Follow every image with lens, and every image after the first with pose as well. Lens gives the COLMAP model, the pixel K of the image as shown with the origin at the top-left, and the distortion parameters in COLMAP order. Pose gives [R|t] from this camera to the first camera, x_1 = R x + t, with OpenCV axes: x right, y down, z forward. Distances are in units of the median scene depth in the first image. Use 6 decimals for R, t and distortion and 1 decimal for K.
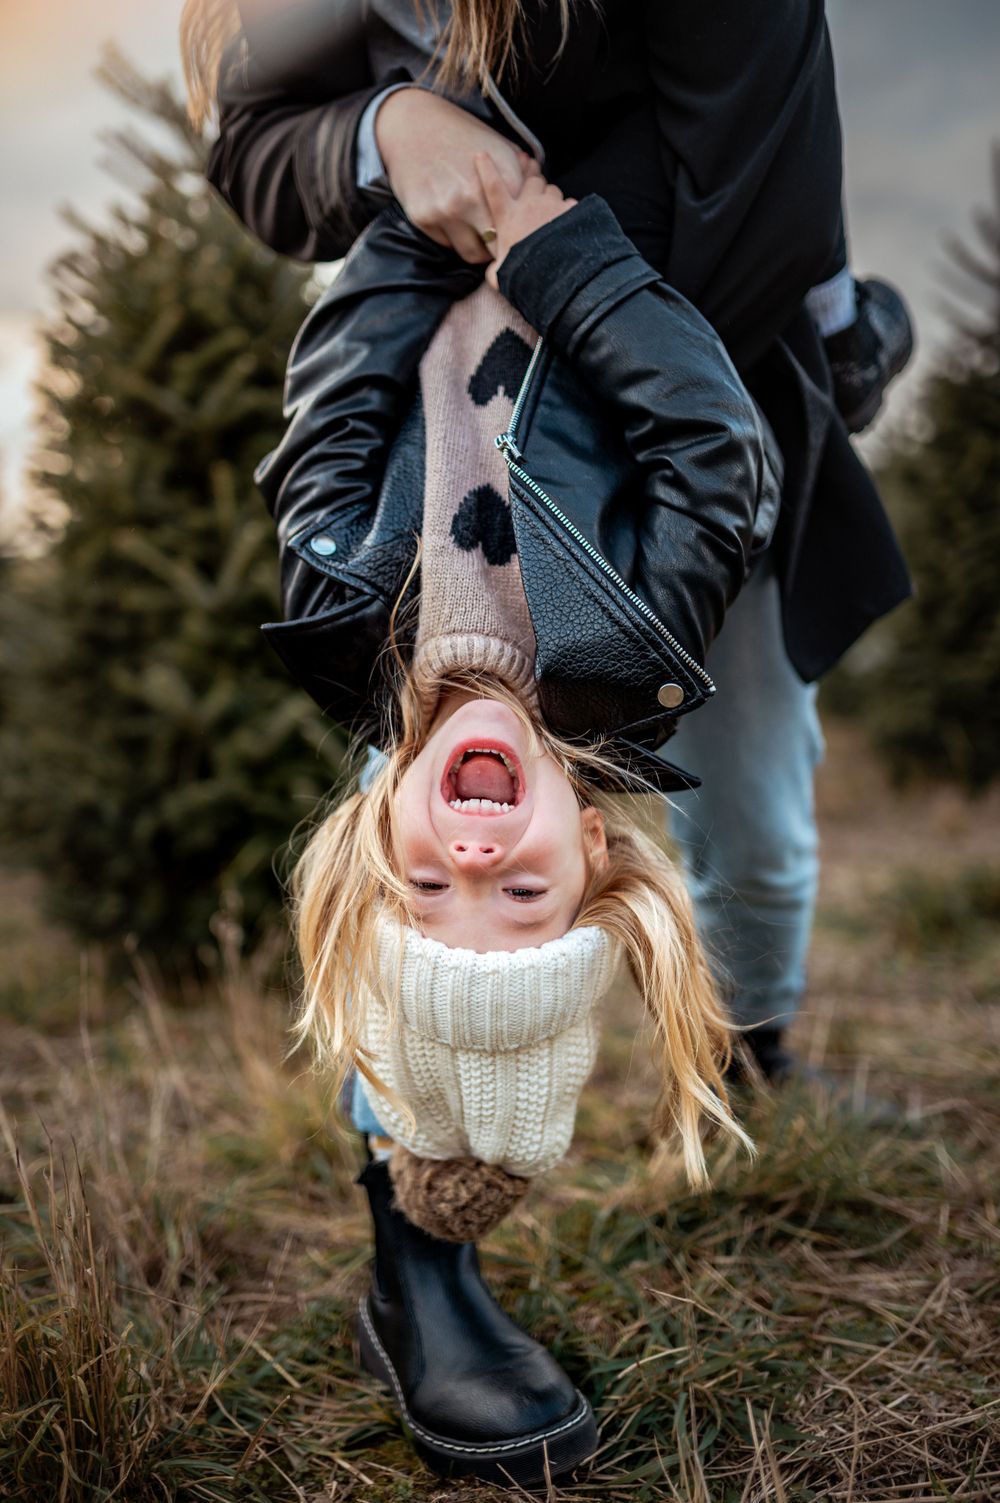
lens RADIAL K [[1495.9, 0, 500.0], [0, 1495.9, 751.5], [0, 0, 1]] dist [-0.012811, 0.036785]
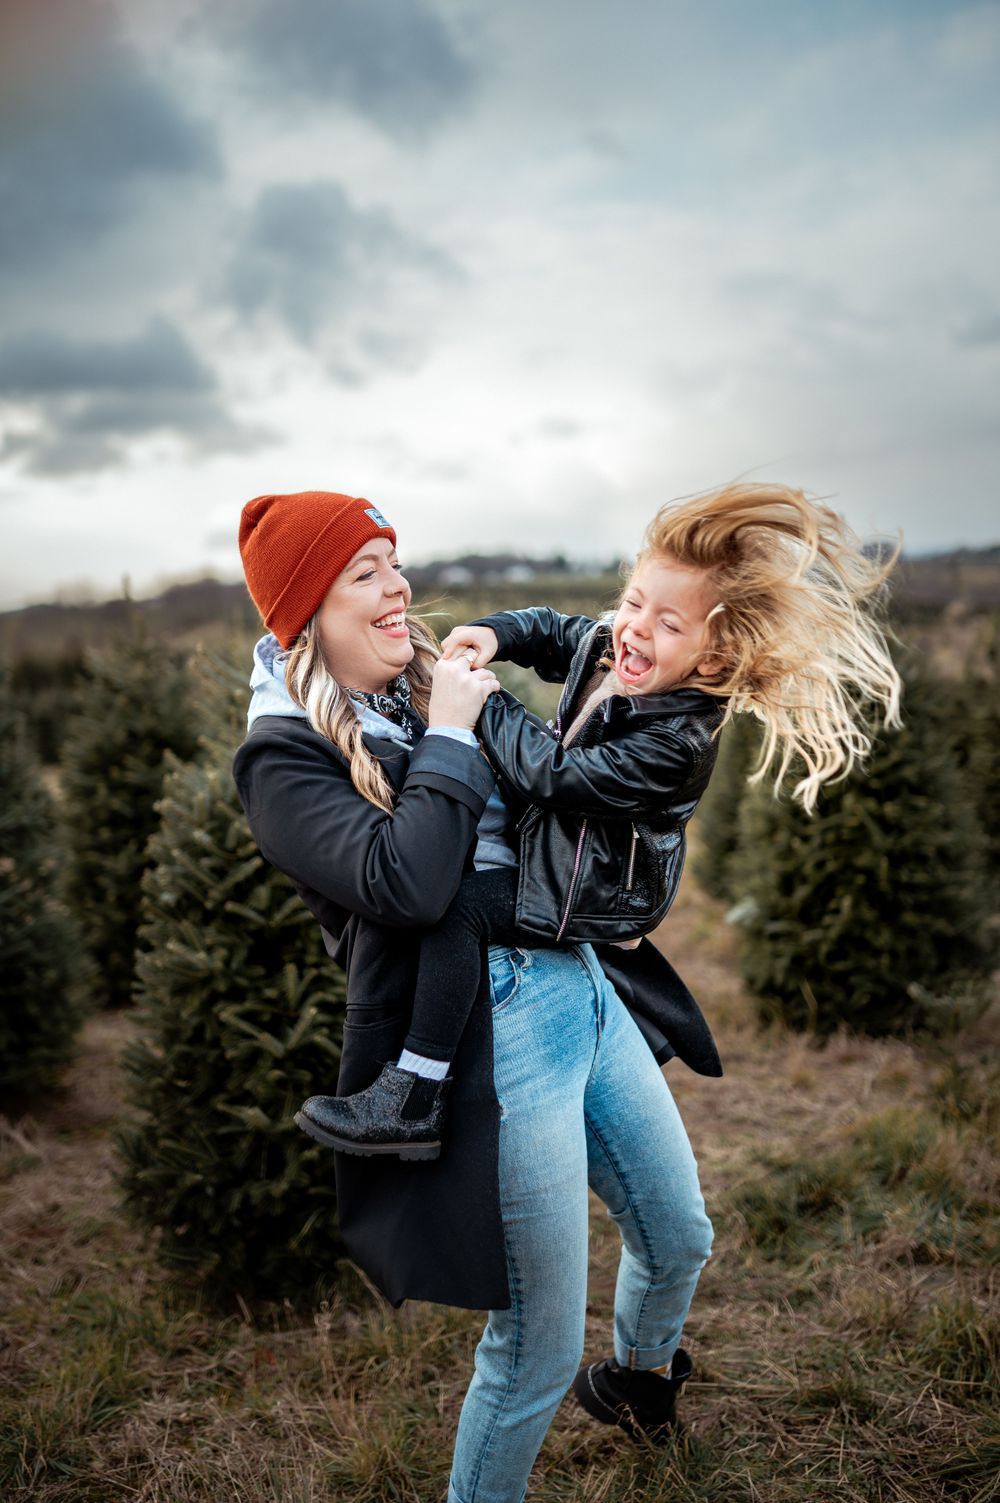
lens RADIAL K [[1495.9, 0, 500.0], [0, 1495.9, 751.5], [0, 0, 1]] dist [-0.012811, 0.036785]
pose [[0.997830, -0.002947, 0.065780, -0.073872], [0.004802, 0.999595, -0.028067, -0.356309], [-0.065671, 0.028322, 0.997439, -0.503940]]
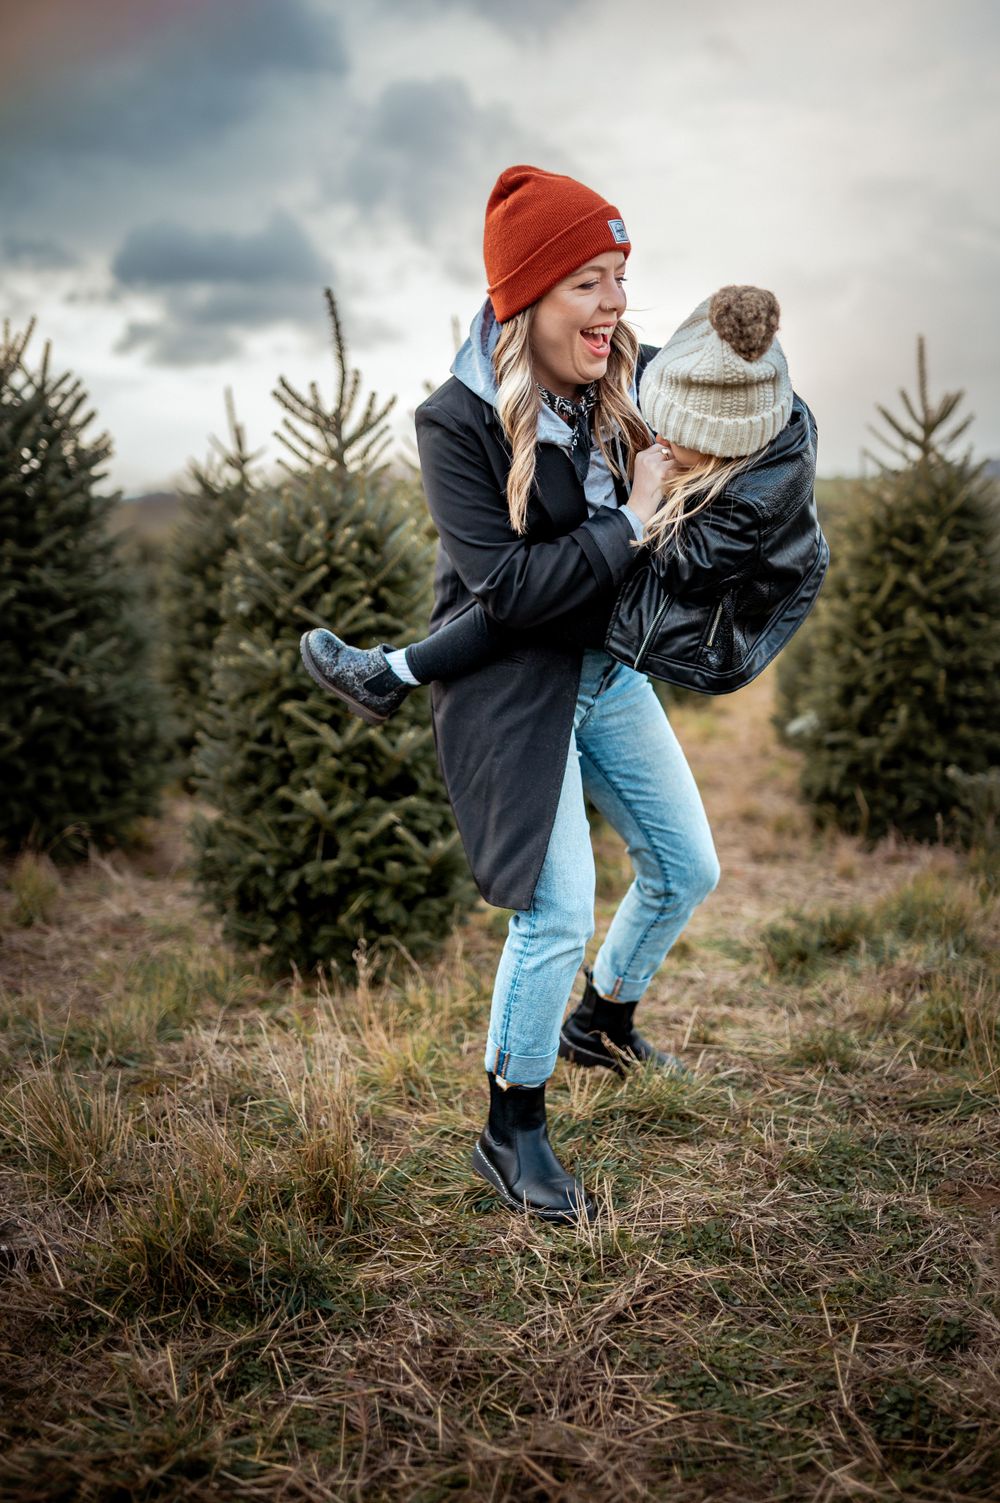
lens RADIAL K [[1506.1, 0, 513.0], [0, 1506.1, 748.4], [0, 0, 1]] dist [-0.026895, 0.038770]
pose [[0.999200, 0.039846, 0.003493, -0.010477], [-0.039925, 0.998853, 0.026443, -0.148469], [-0.002436, -0.026561, 0.999644, -0.636079]]
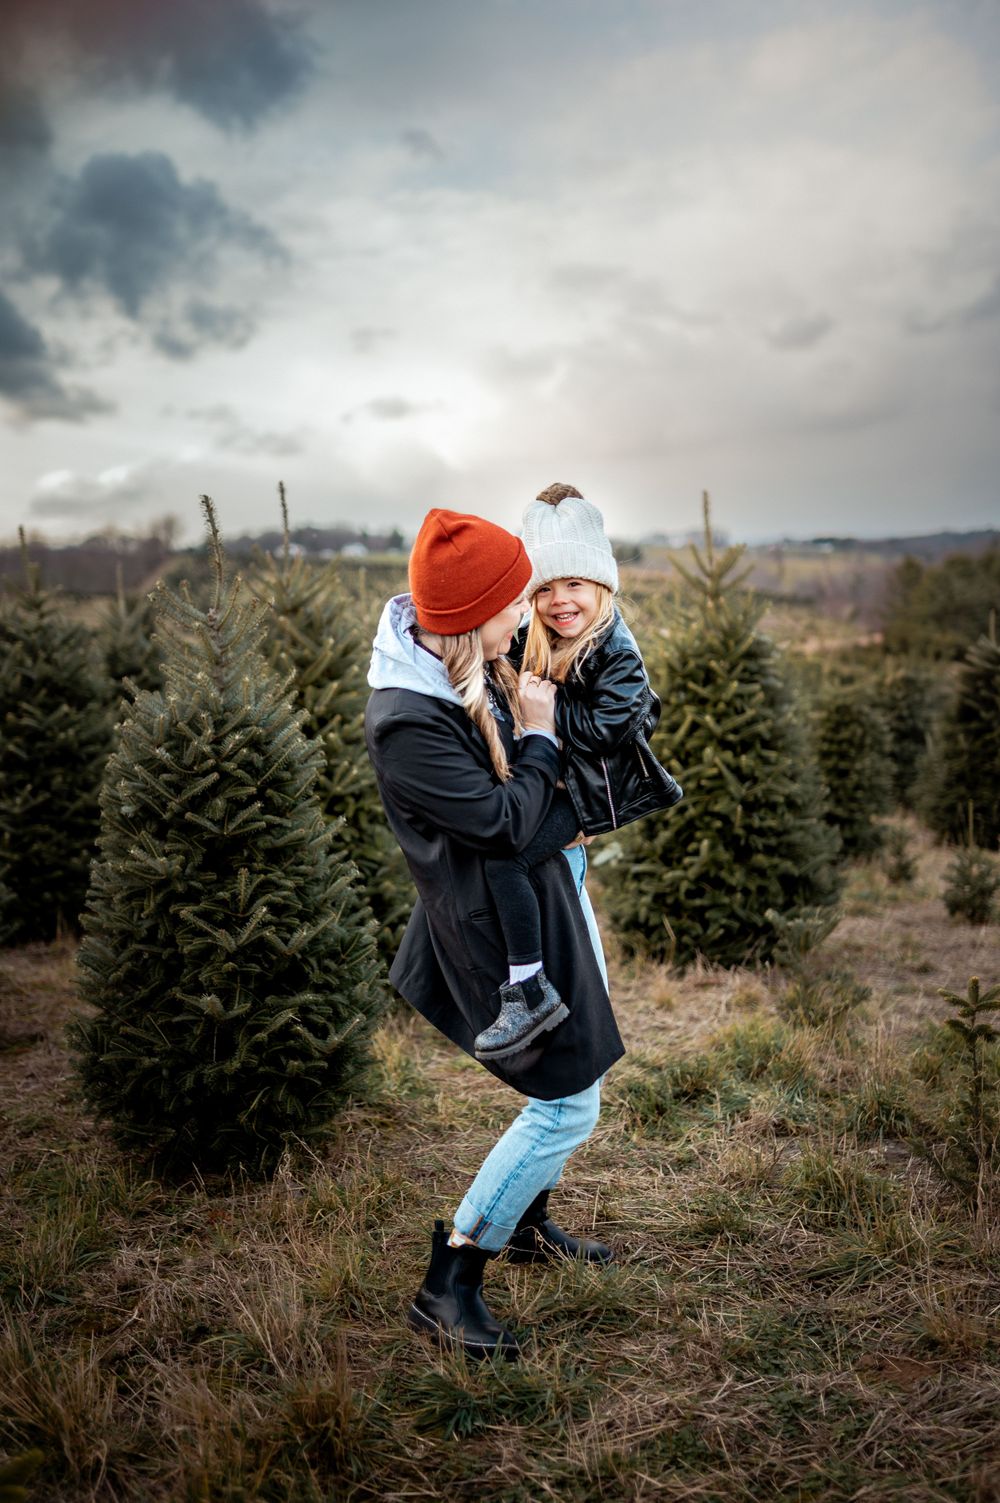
lens RADIAL K [[1506.1, 0, 513.0], [0, 1506.1, 748.4], [0, 0, 1]] dist [-0.026895, 0.038770]
pose [[0.981665, 0.012468, 0.190207, -0.209699], [-0.009042, 0.999781, -0.018867, -0.292178], [-0.190401, 0.016801, 0.981563, -0.699247]]
